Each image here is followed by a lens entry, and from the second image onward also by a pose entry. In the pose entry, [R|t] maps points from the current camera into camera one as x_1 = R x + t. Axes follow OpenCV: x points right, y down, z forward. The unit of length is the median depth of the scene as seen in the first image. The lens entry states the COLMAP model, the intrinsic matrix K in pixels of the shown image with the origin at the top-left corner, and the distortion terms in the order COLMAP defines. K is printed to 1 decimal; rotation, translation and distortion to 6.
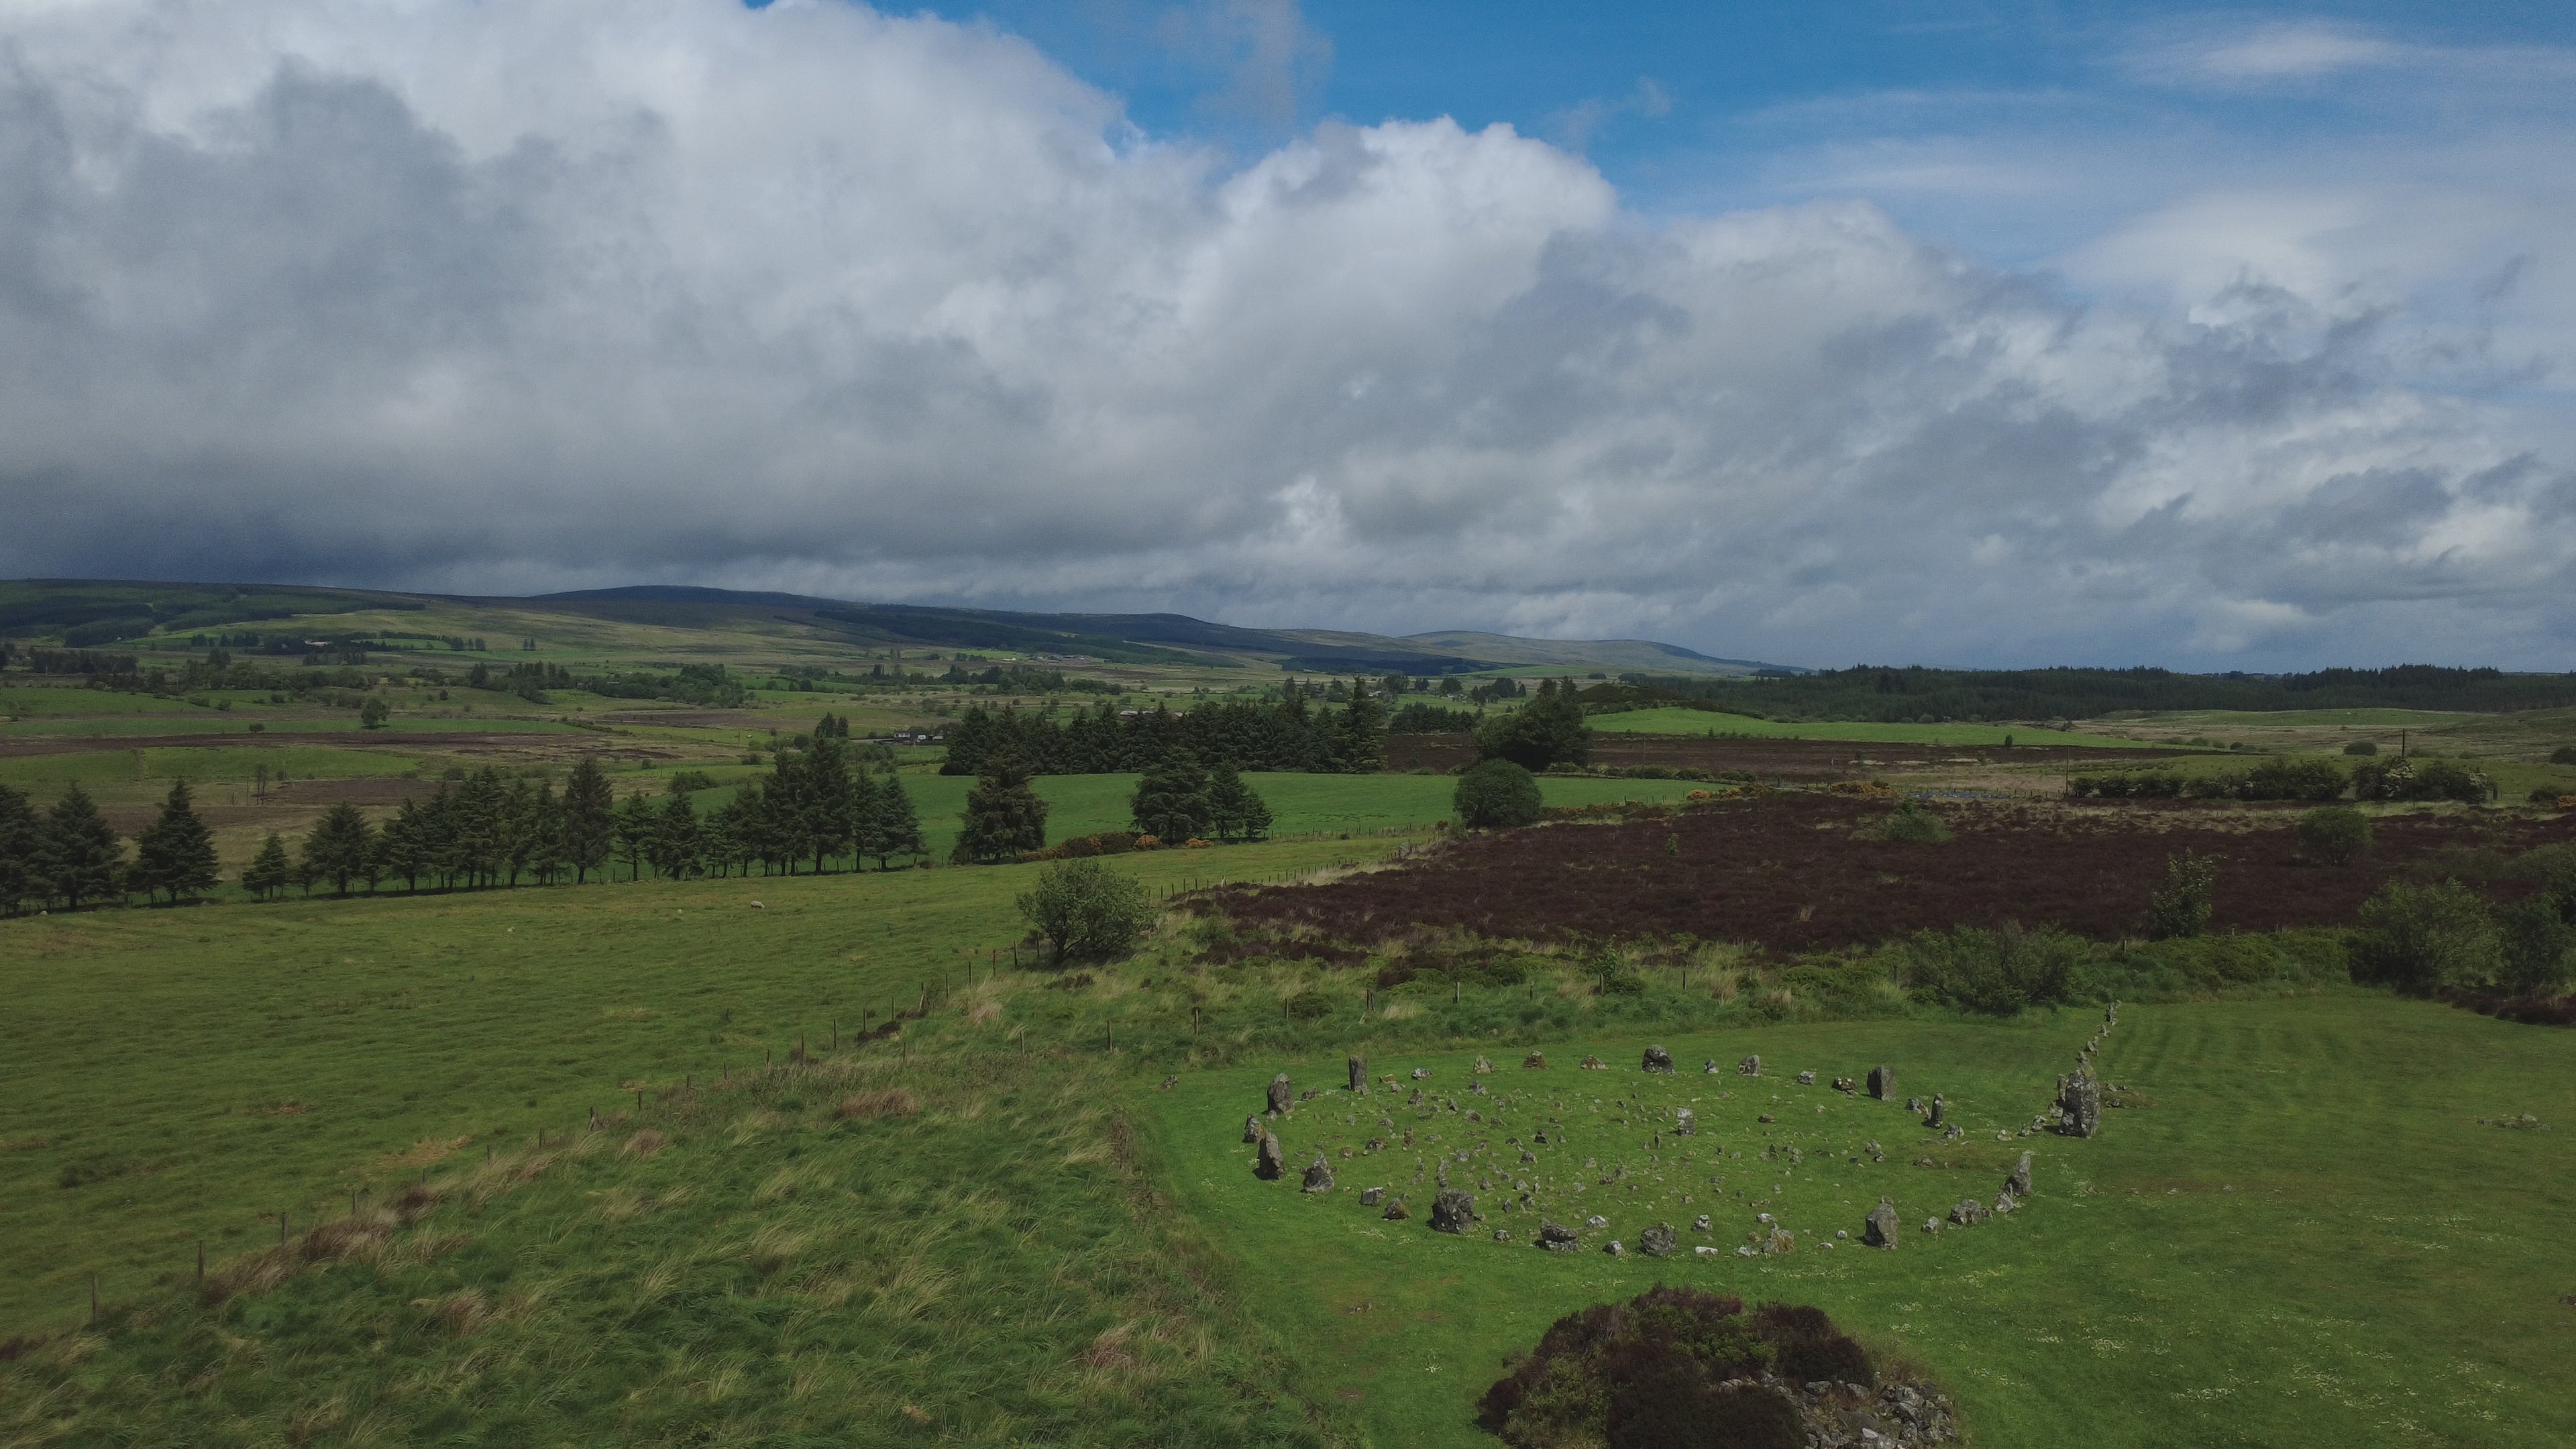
lens RADIAL K [[2002.1, 0, 1288.0], [0, 2002.1, 724.5], [0, 0, 1]] dist [-0.000856, -0.002483]
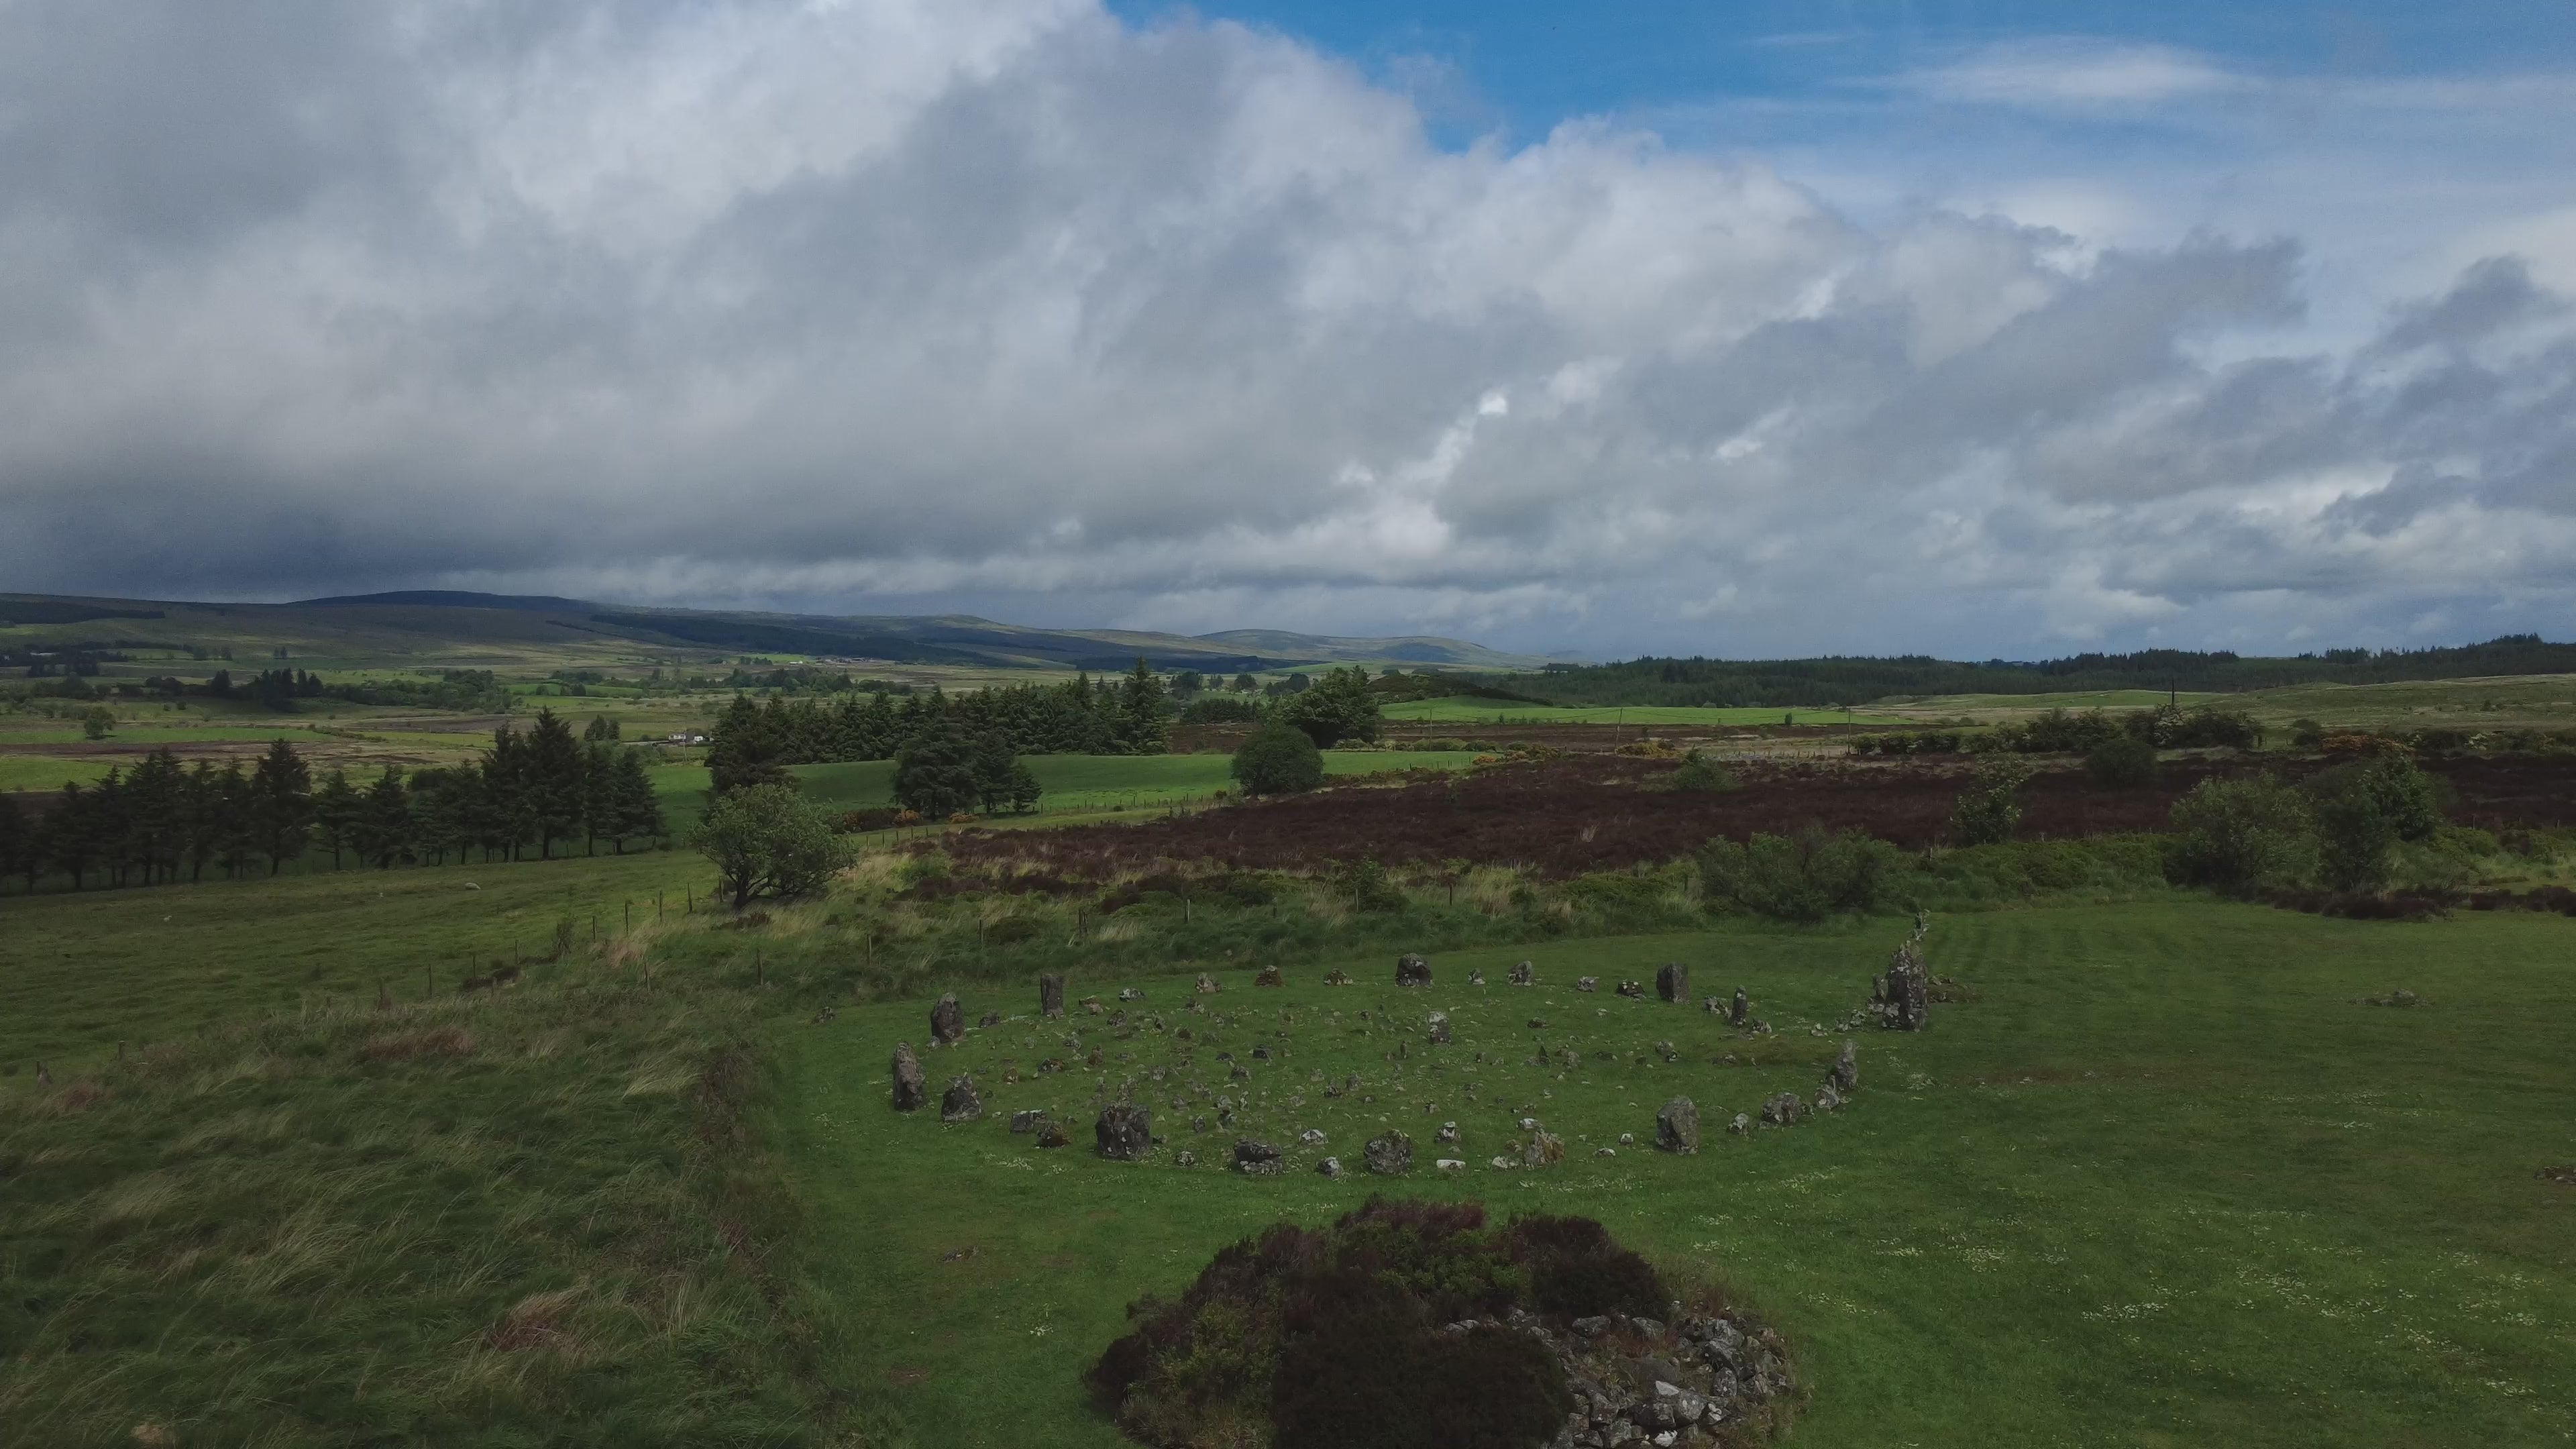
lens RADIAL K [[2002.1, 0, 1288.0], [0, 2002.1, 724.5], [0, 0, 1]] dist [-0.000856, -0.002483]
pose [[0.994702, -0.017861, 0.101237, 0.040560], [0.017813, 0.999840, 0.001375, 0.051594], [-0.101245, 0.000436, 0.994861, 0.139260]]
